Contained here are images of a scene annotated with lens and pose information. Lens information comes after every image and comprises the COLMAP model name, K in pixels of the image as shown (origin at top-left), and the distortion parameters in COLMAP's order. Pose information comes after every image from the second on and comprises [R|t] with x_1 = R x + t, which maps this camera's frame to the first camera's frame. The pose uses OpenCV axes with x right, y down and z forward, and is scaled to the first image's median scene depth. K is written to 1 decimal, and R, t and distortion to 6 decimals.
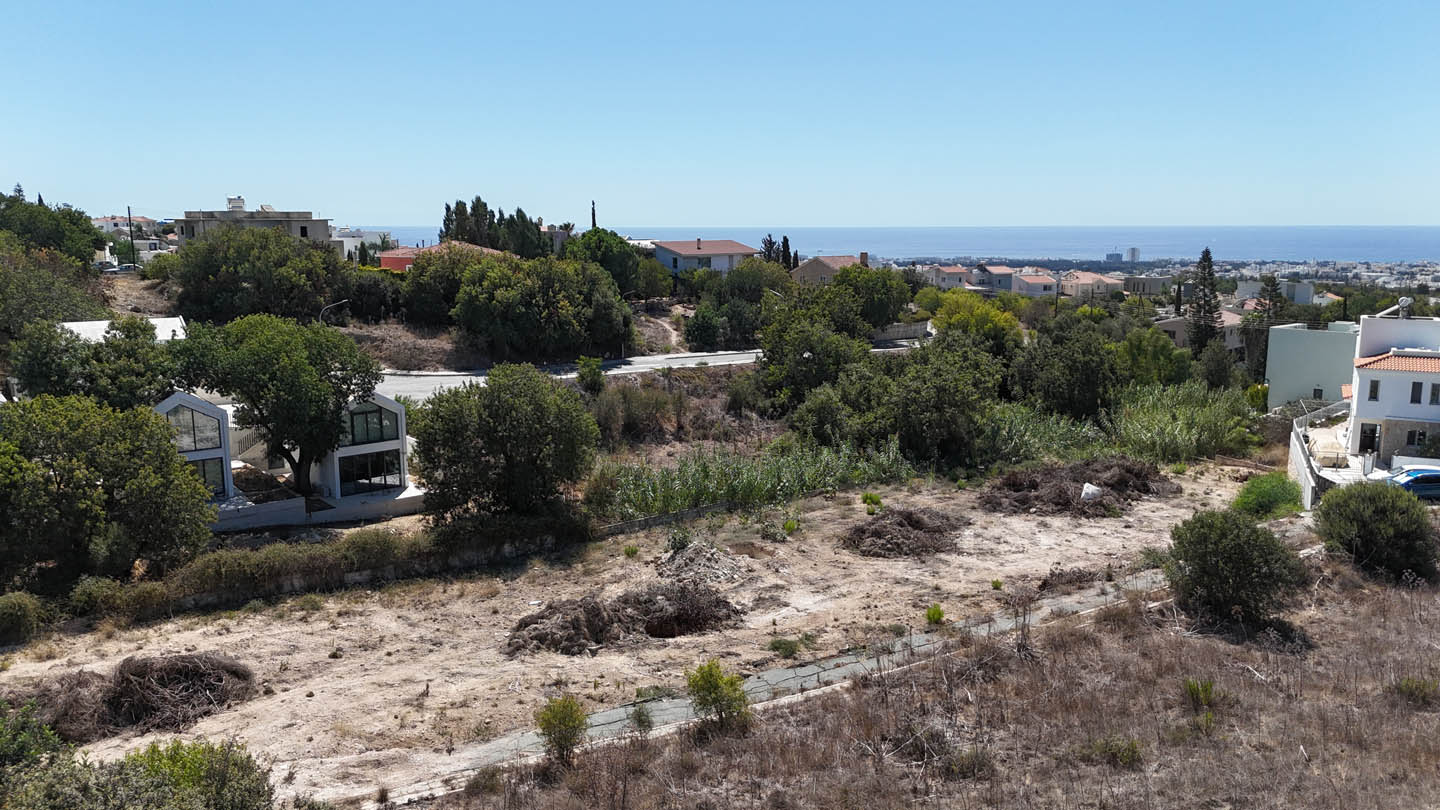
lens RADIAL K [[1060.8, 0, 721.6], [0, 1060.8, 404.9], [0, 0, 1]] dist [0.087126, -0.096871]
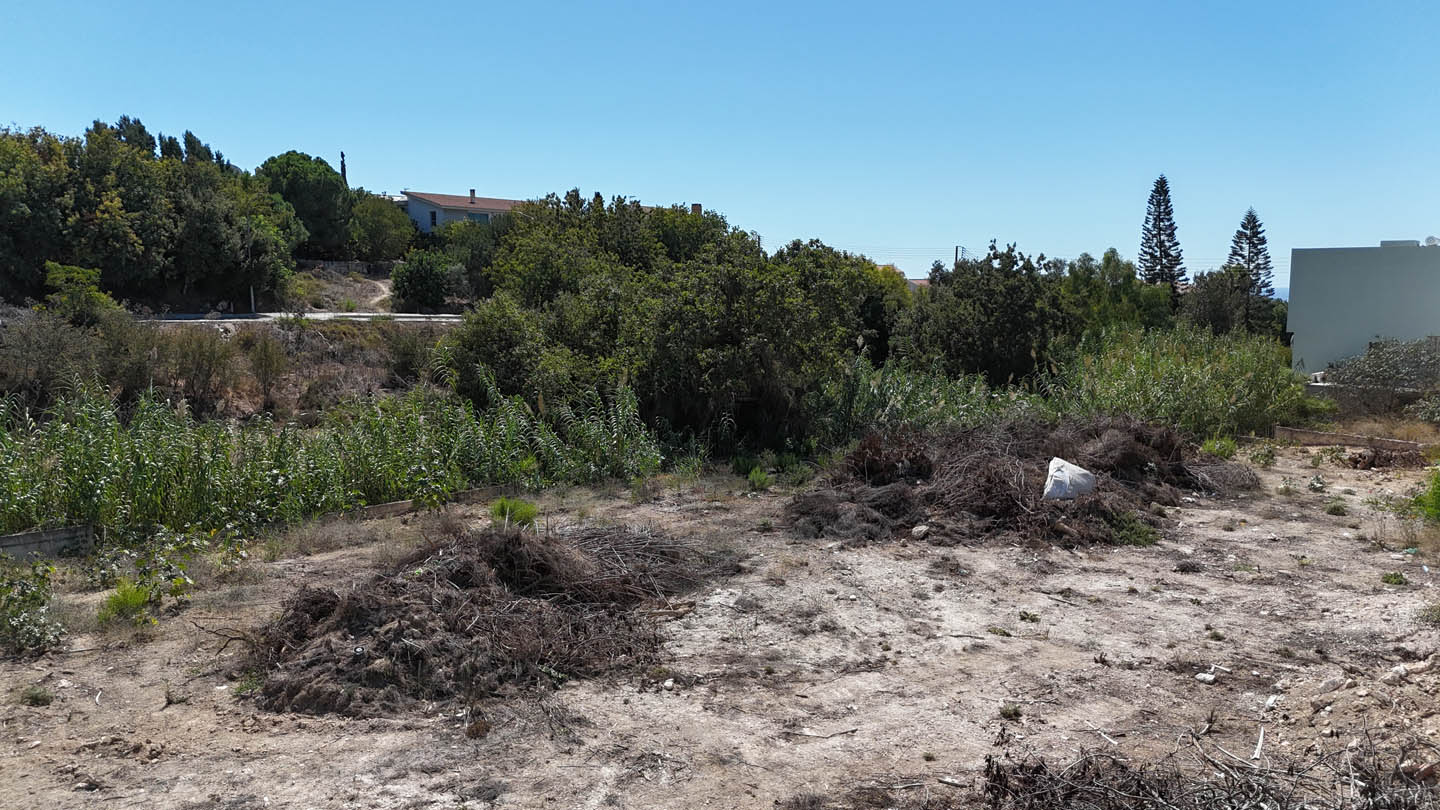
lens RADIAL K [[1060.8, 0, 724.6], [0, 1060.8, 415.9], [0, 0, 1]] dist [0.087126, -0.096871]
pose [[0.995736, -0.010704, 0.091624, 0.187945], [0.014835, 0.998898, -0.044527, 0.073274], [-0.091046, 0.045697, 0.994798, 0.628989]]
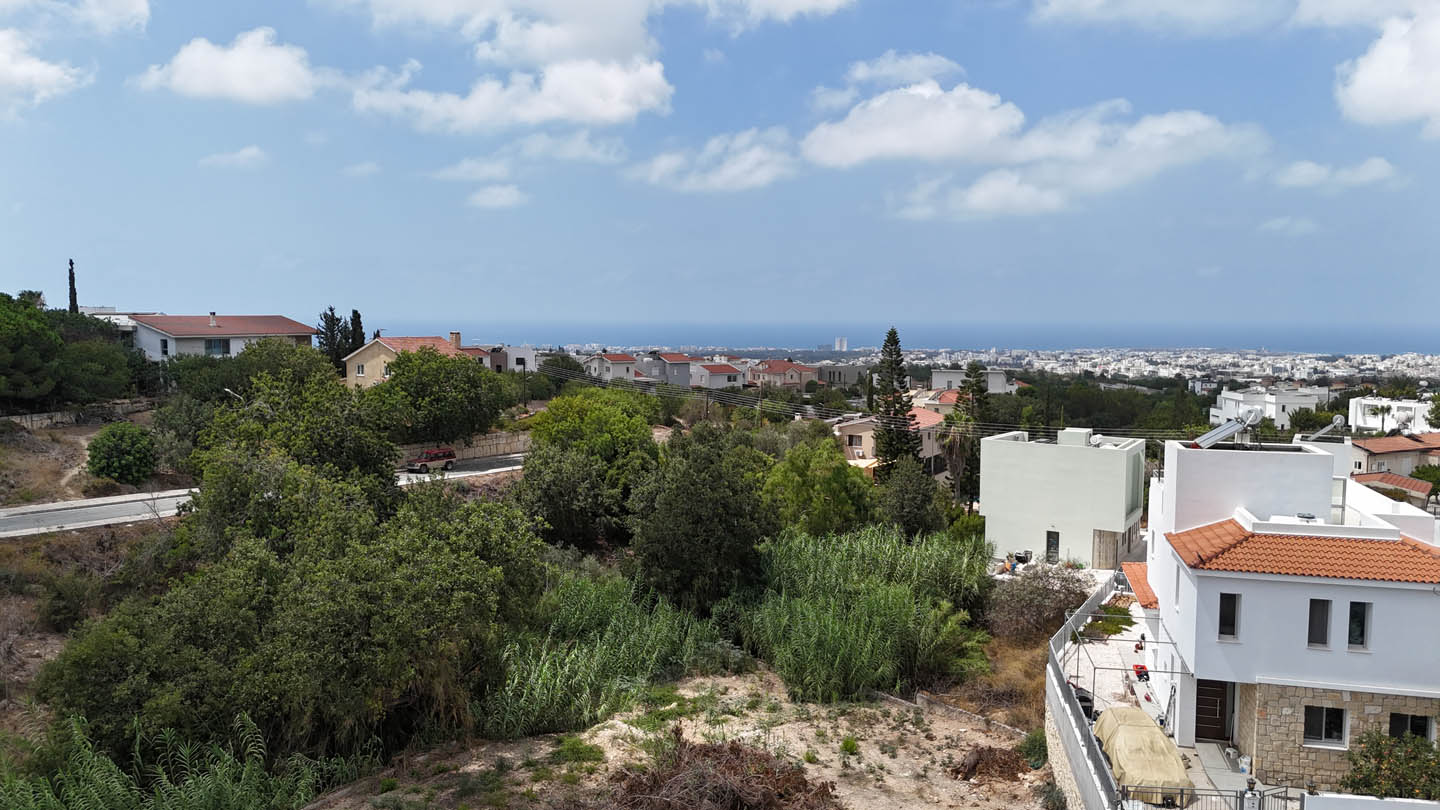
lens RADIAL K [[1060.8, 0, 724.6], [0, 1060.8, 409.0], [0, 0, 1]] dist [0.087126, -0.096871]
pose [[0.968264, -0.018571, 0.249240, 0.286501], [0.038238, 0.996503, -0.074298, -0.071895], [-0.246988, 0.081471, 0.965588, 0.601929]]
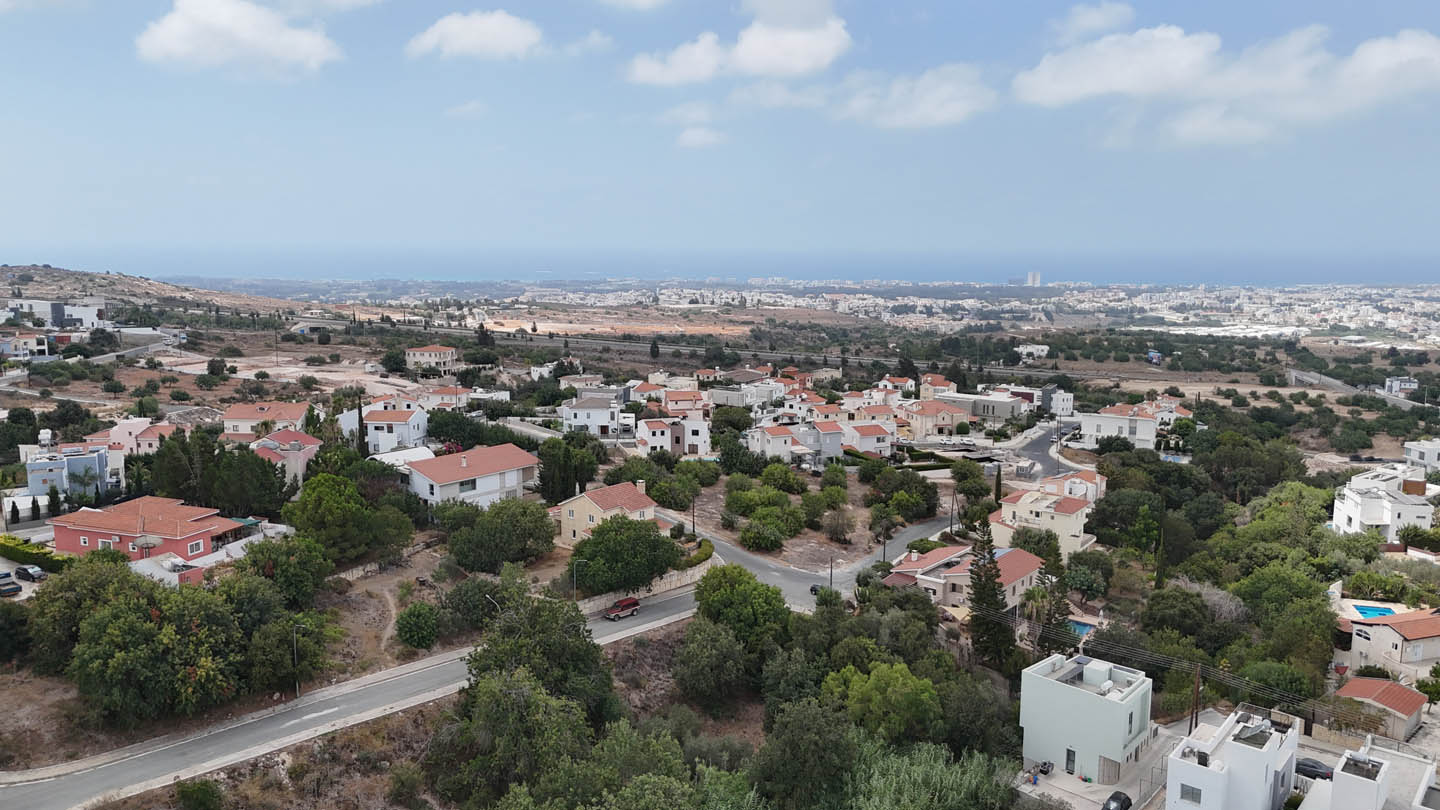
lens RADIAL K [[1060.8, 0, 723.2], [0, 1060.8, 405.1], [0, 0, 1]] dist [0.087126, -0.096871]
pose [[0.996842, -0.006588, 0.079138, 0.293352], [0.007759, 0.999865, -0.014495, -0.430082], [-0.079032, 0.015063, 0.996758, 0.195117]]
